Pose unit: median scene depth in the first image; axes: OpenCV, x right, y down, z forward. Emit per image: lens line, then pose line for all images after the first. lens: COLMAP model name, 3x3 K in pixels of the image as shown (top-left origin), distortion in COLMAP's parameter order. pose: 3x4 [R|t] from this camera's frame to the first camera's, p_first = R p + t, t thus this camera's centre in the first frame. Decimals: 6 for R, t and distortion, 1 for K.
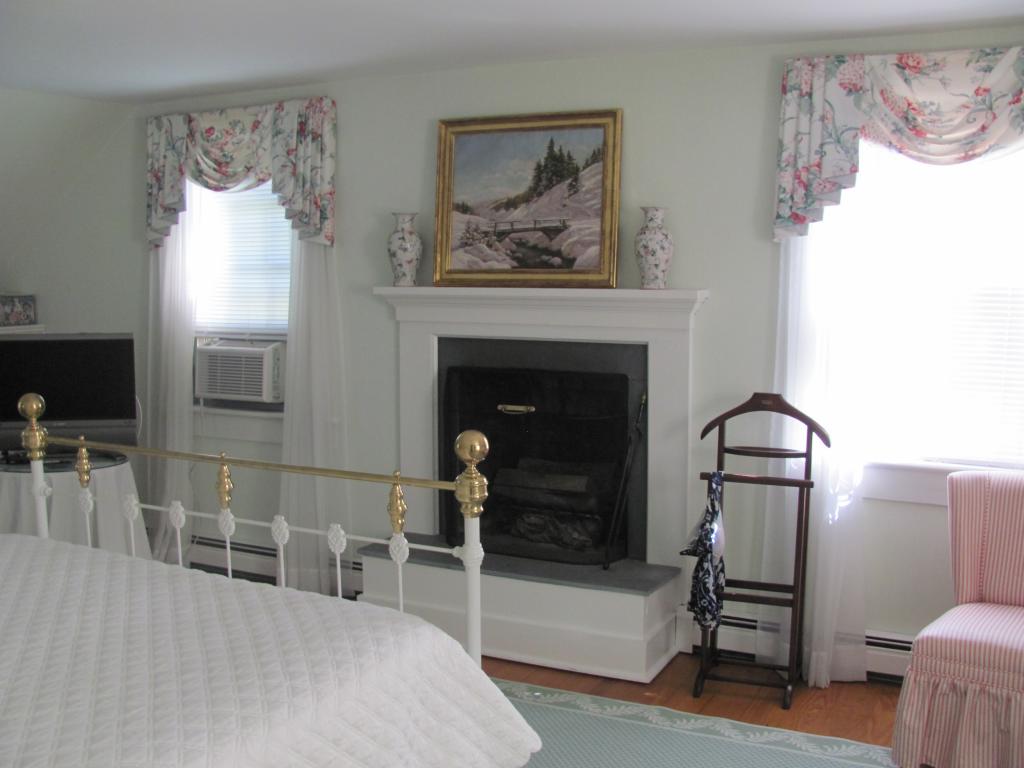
lens RADIAL K [[1076.1, 0, 526.4], [0, 1076.1, 387.5], [0, 0, 1]] dist [-0.213995, 0.267360]
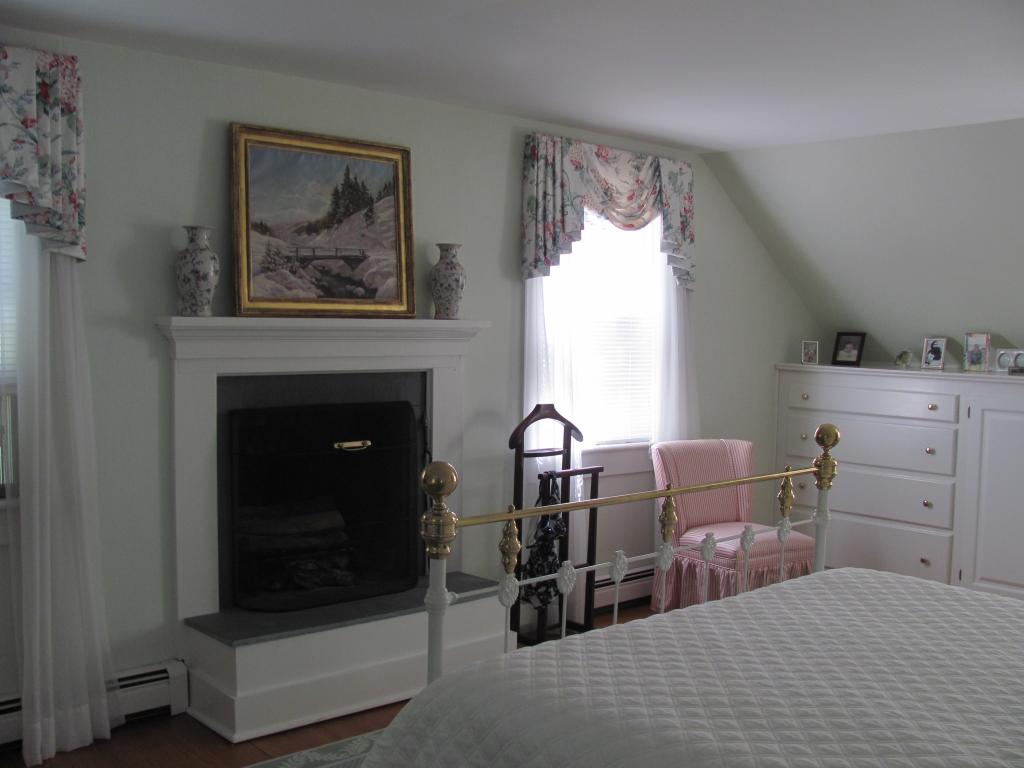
lens RADIAL K [[1076.1, 0, 526.4], [0, 1076.1, 387.5], [0, 0, 1]] dist [-0.213995, 0.267360]
pose [[0.360551, -0.056687, 0.931015, -0.830576], [0.082978, 0.996143, 0.028518, -0.045062], [-0.929041, 0.066971, 0.363864, 0.505889]]
